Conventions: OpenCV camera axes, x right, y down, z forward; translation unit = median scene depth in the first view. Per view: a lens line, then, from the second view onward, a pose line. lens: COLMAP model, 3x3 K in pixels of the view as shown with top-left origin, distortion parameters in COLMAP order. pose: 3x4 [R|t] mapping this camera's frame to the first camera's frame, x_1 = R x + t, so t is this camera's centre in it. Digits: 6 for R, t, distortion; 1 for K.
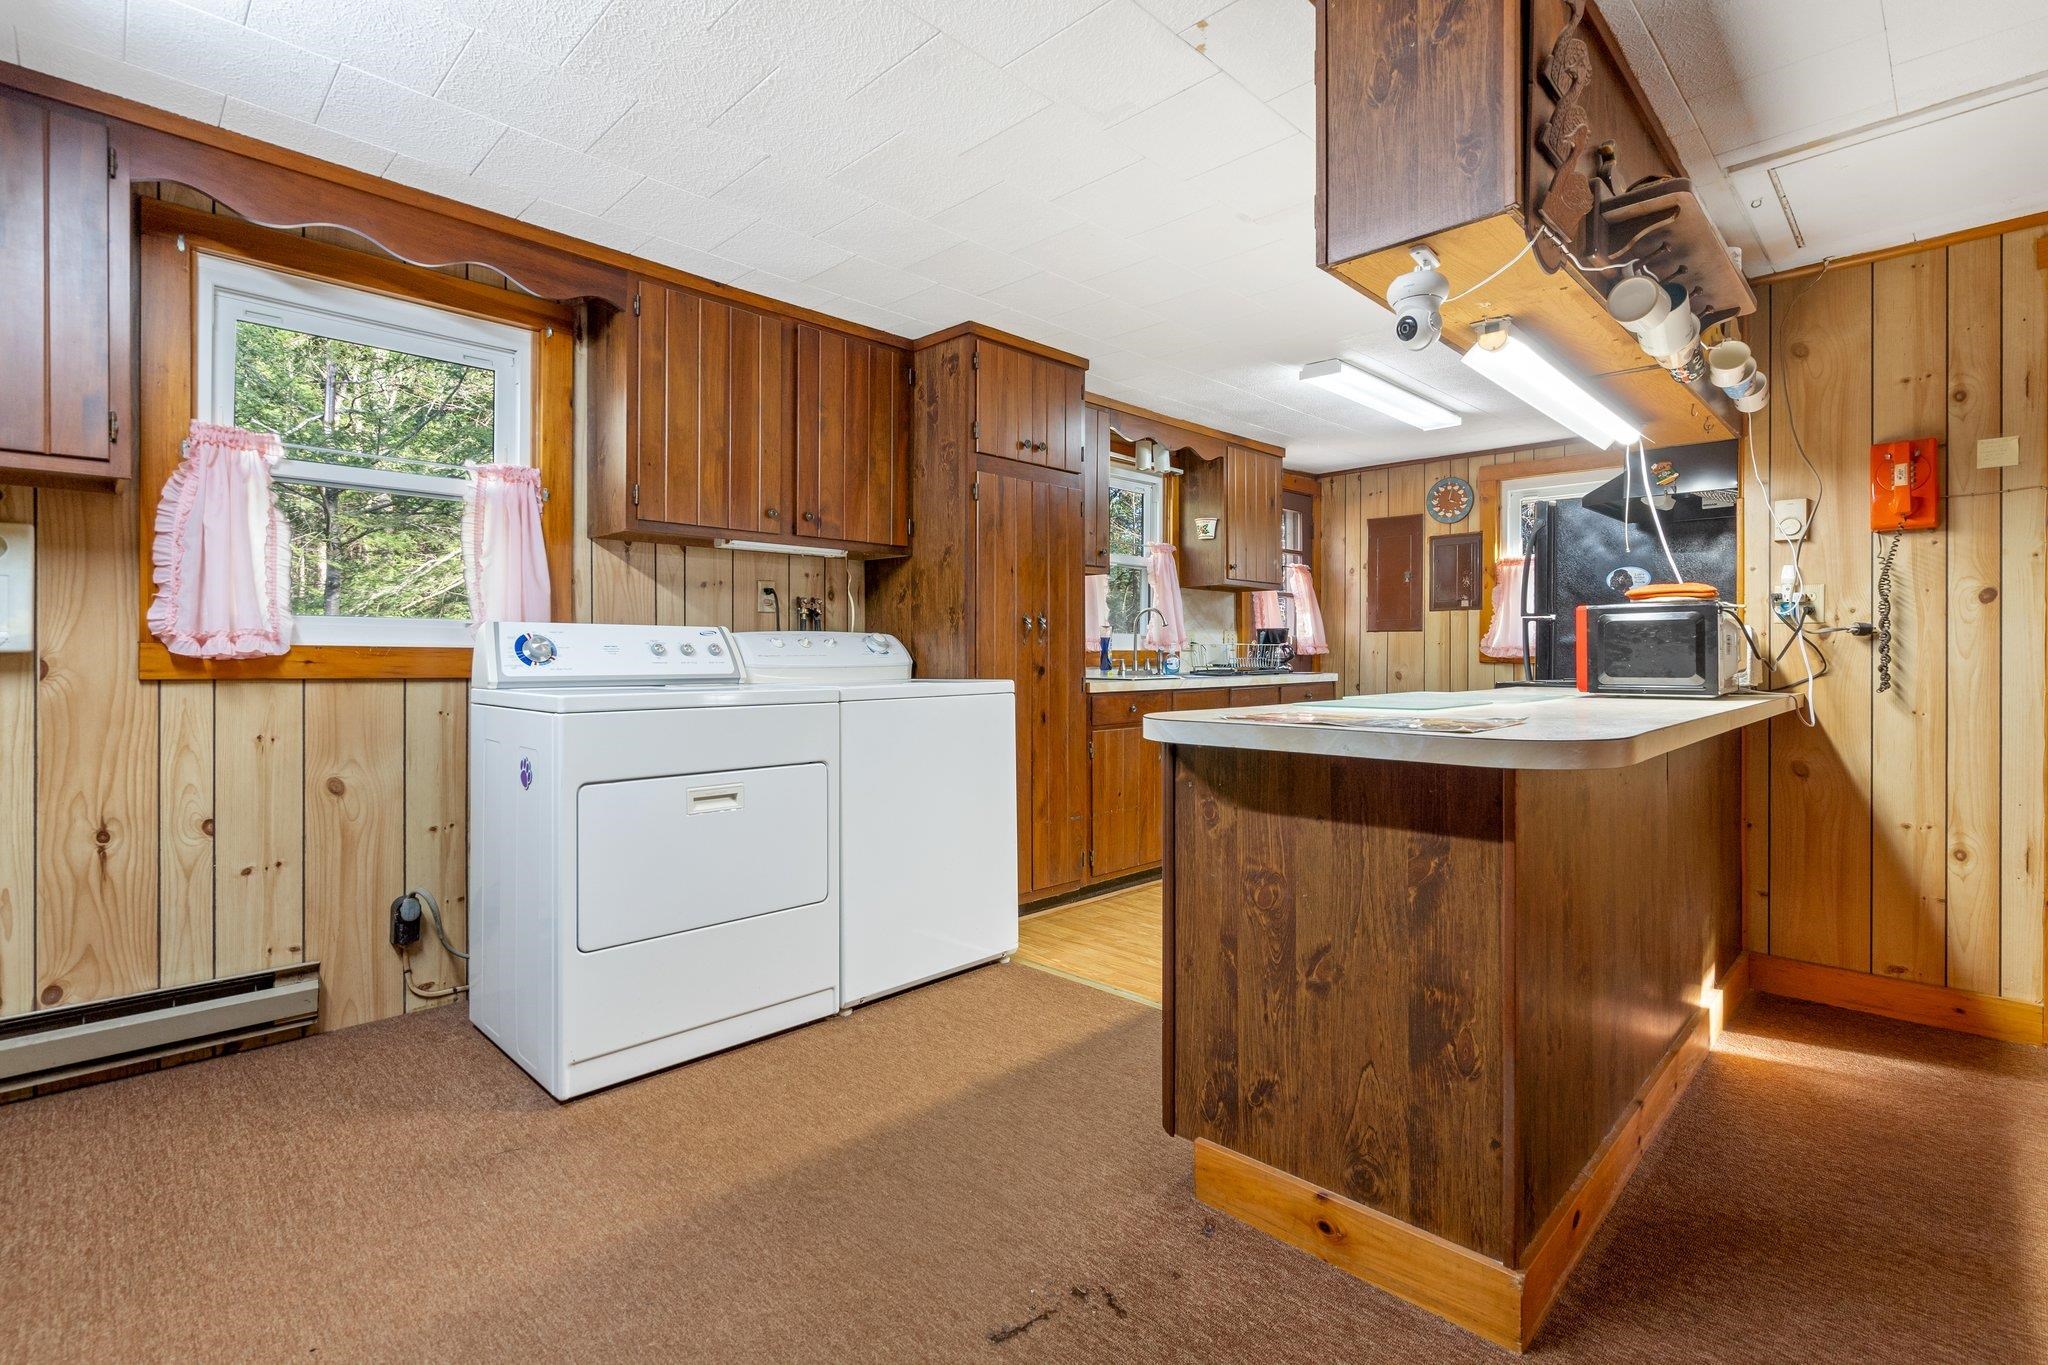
lens RADIAL K [[948.9, 0, 1008.9], [0, 948.9, 658.2], [0, 0, 1]] dist [-0.008333, 0.003013]
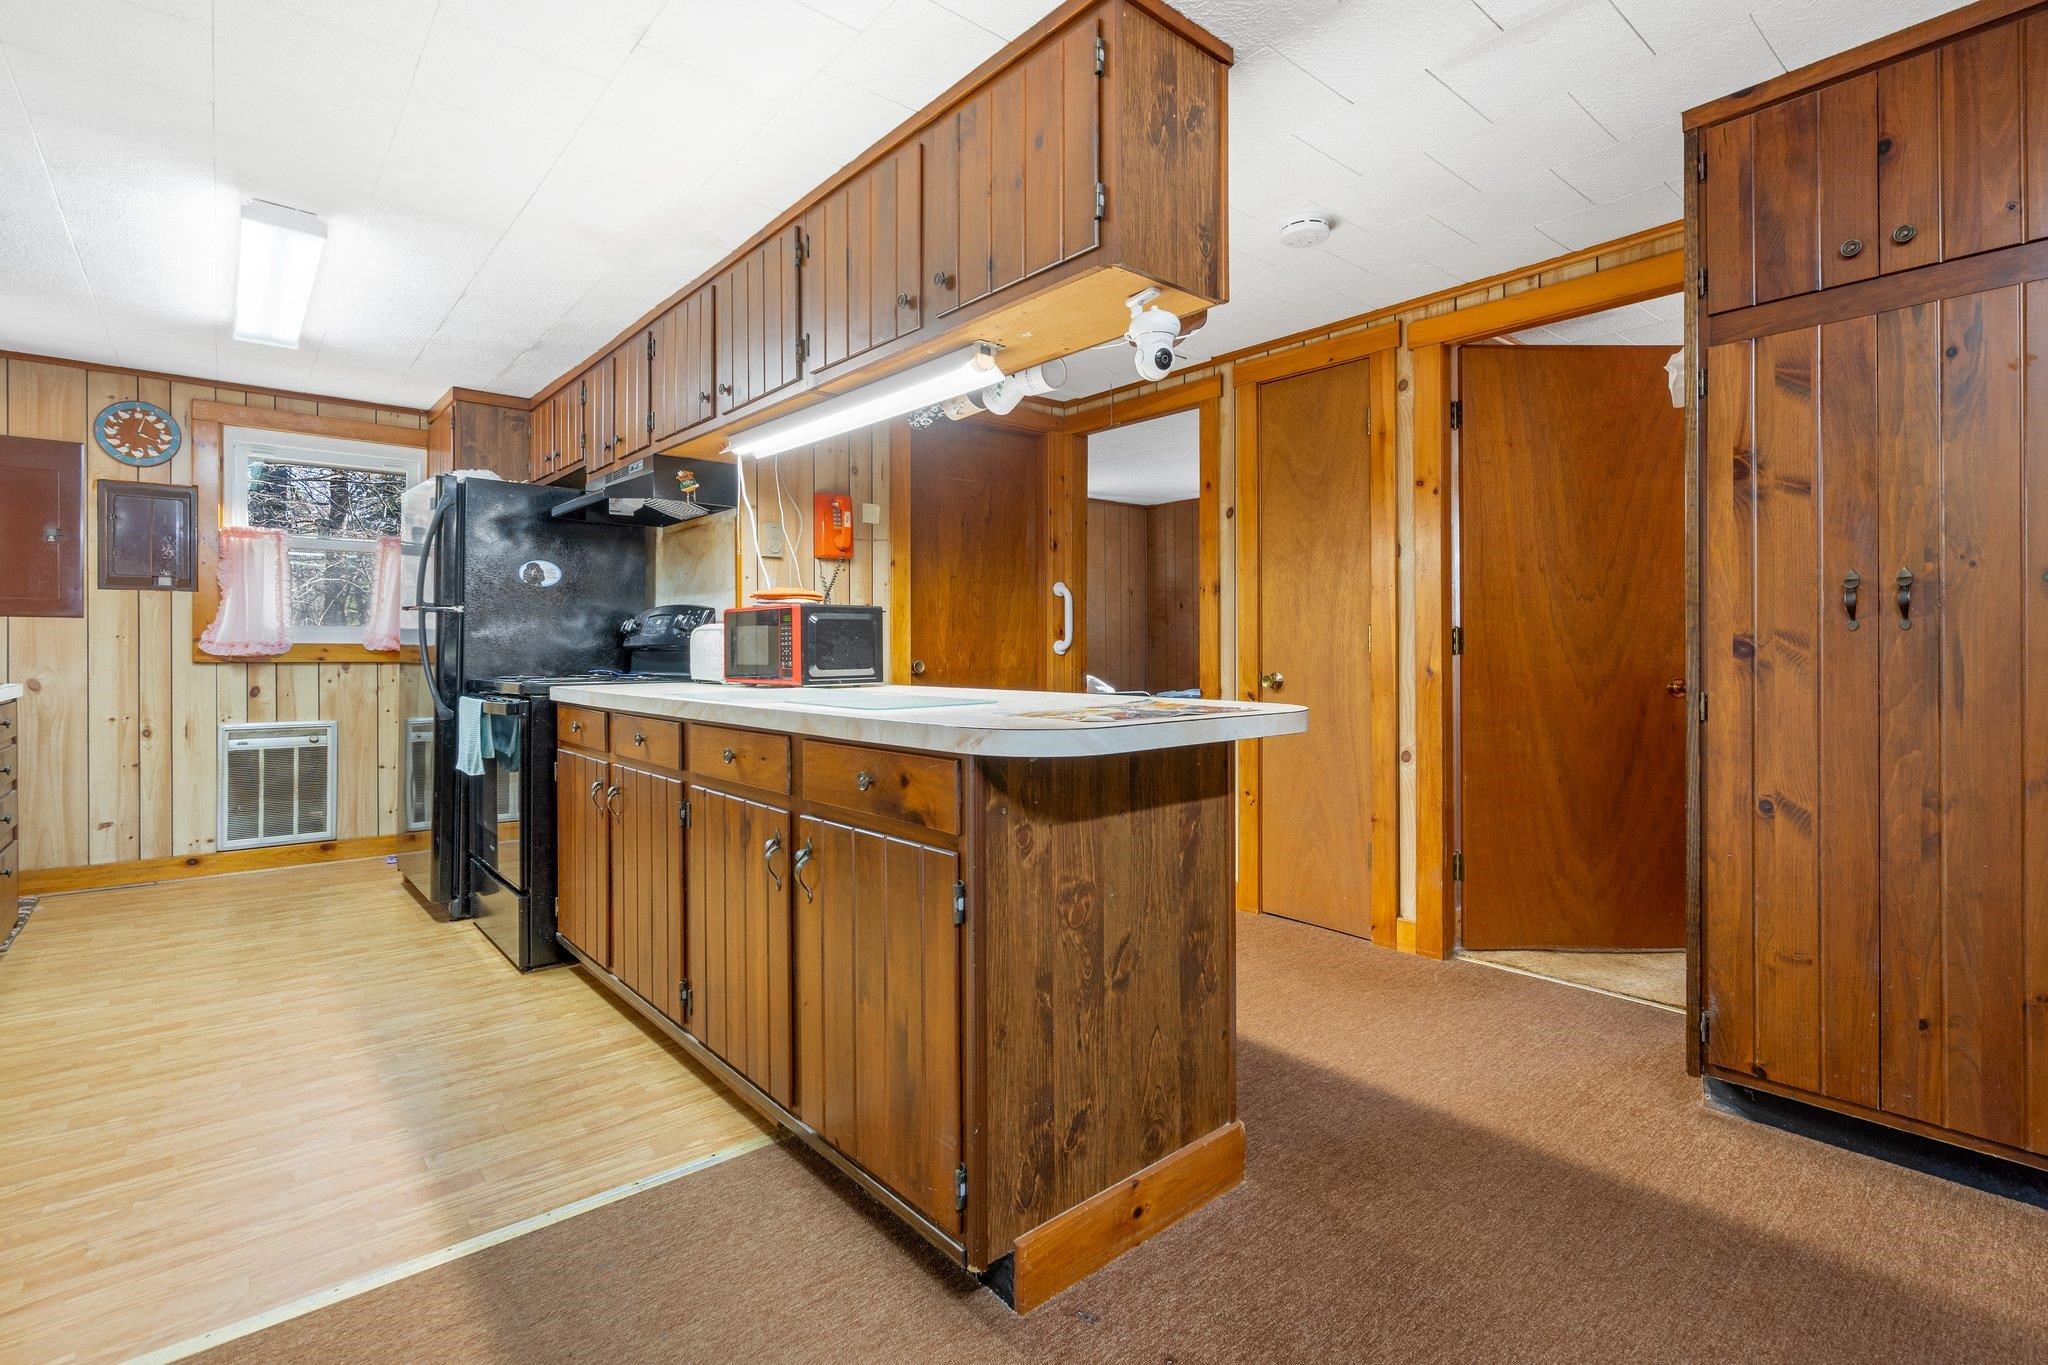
lens RADIAL K [[948.9, 0, 1030.6], [0, 948.9, 648.5], [0, 0, 1]] dist [-0.008333, 0.003013]
pose [[0.067801, 0.000587, 0.997699, -0.329992], [0.007170, 0.999974, -0.001076, -0.001846], [-0.997673, 0.007227, 0.067795, 0.499692]]
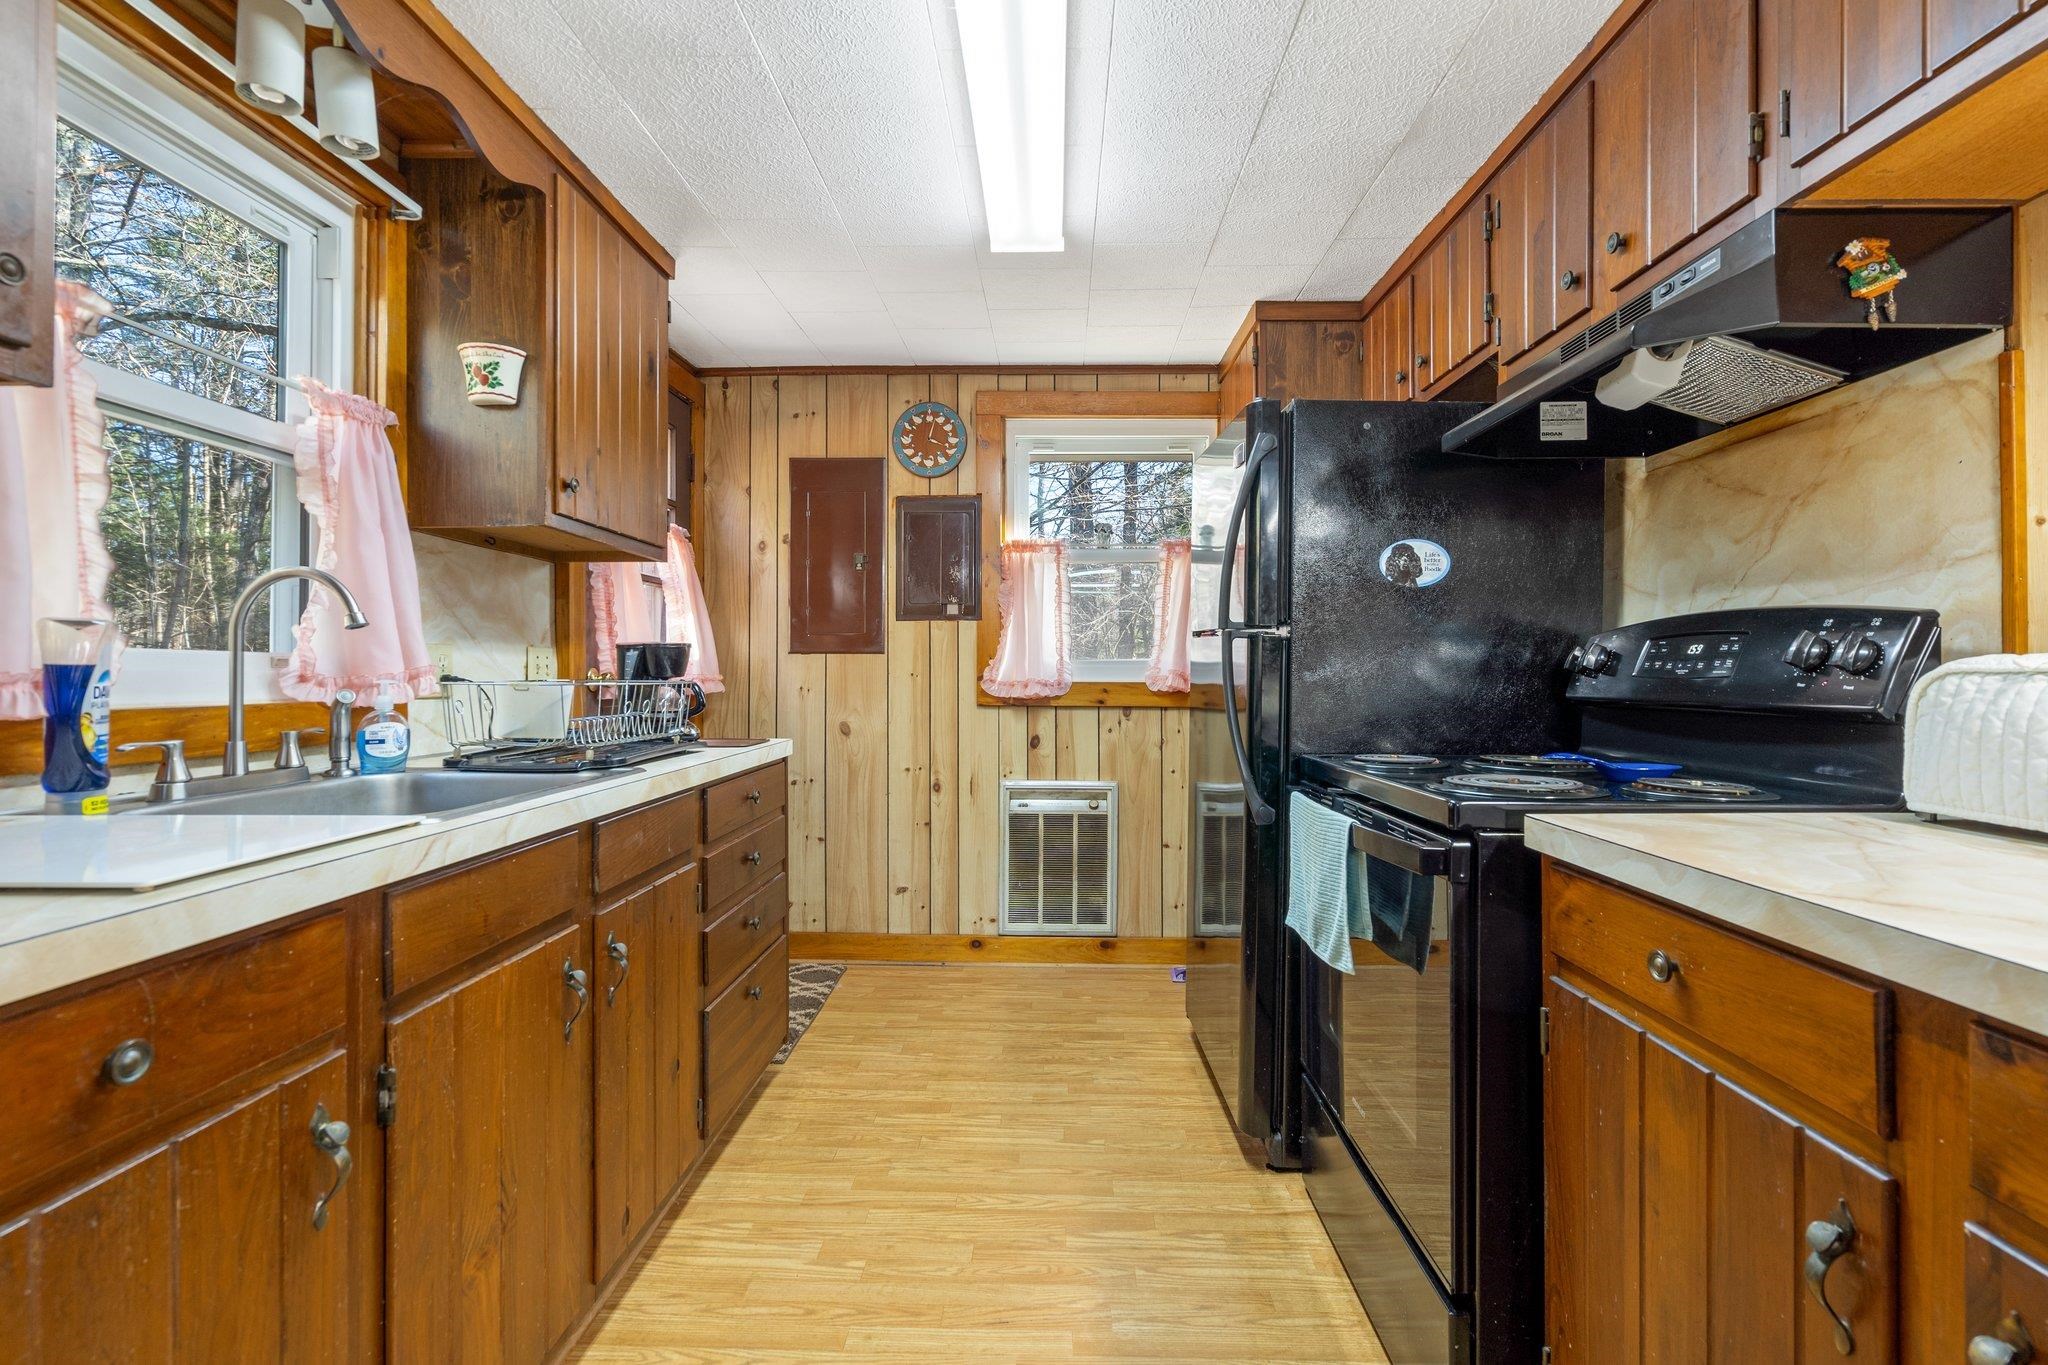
lens RADIAL K [[948.9, 0, 1035.5], [0, 948.9, 663.3], [0, 0, 1]] dist [-0.008333, 0.003013]
pose [[0.716236, 0.007041, 0.697823, 0.154891], [0.003806, 0.999895, -0.013995, -0.024159], [-0.697848, 0.012680, 0.716134, 0.893072]]
